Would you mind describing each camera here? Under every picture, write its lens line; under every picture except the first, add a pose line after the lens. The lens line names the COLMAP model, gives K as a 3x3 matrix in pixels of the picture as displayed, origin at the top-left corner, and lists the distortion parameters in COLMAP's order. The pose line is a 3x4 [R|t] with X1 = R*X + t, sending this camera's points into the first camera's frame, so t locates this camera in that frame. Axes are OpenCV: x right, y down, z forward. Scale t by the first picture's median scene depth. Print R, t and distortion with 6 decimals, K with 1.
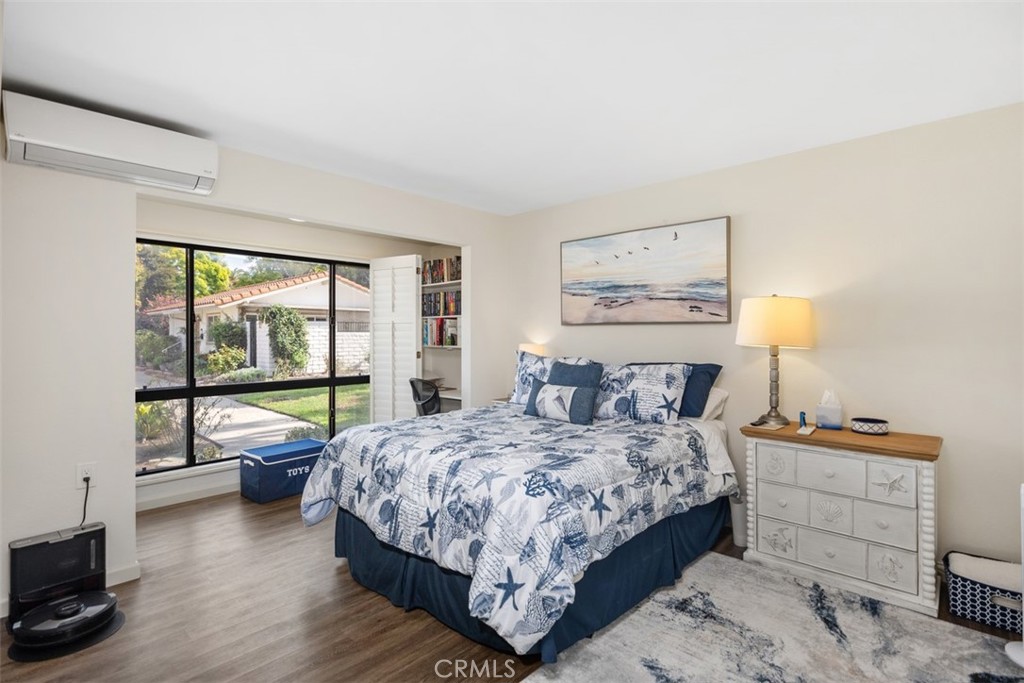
lens RADIAL K [[503.4, 0, 516.3], [0, 503.4, 341.6], [0, 0, 1]] dist [-0.003200, -0.000042]
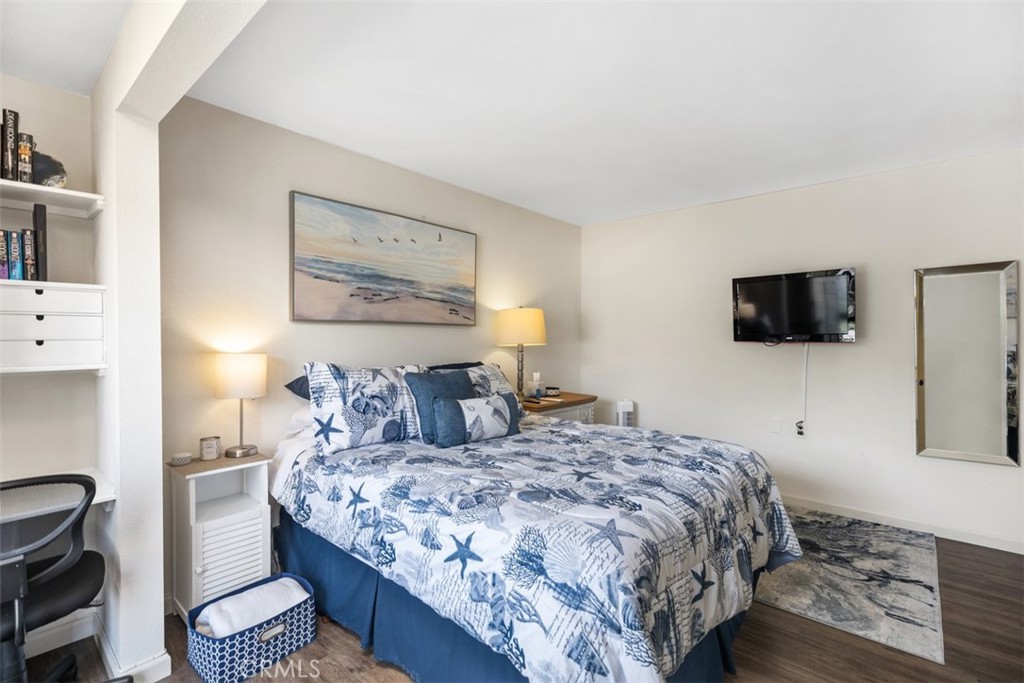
lens RADIAL K [[462.7, 0, 514.3], [0, 462.7, 339.1], [0, 0, 1]] dist [0.005073, 0.000192]
pose [[-0.035478, -0.006016, 0.999352, -0.561713], [0.010600, 0.999923, 0.006396, -0.011299], [-0.999314, 0.010820, -0.035411, 0.819606]]
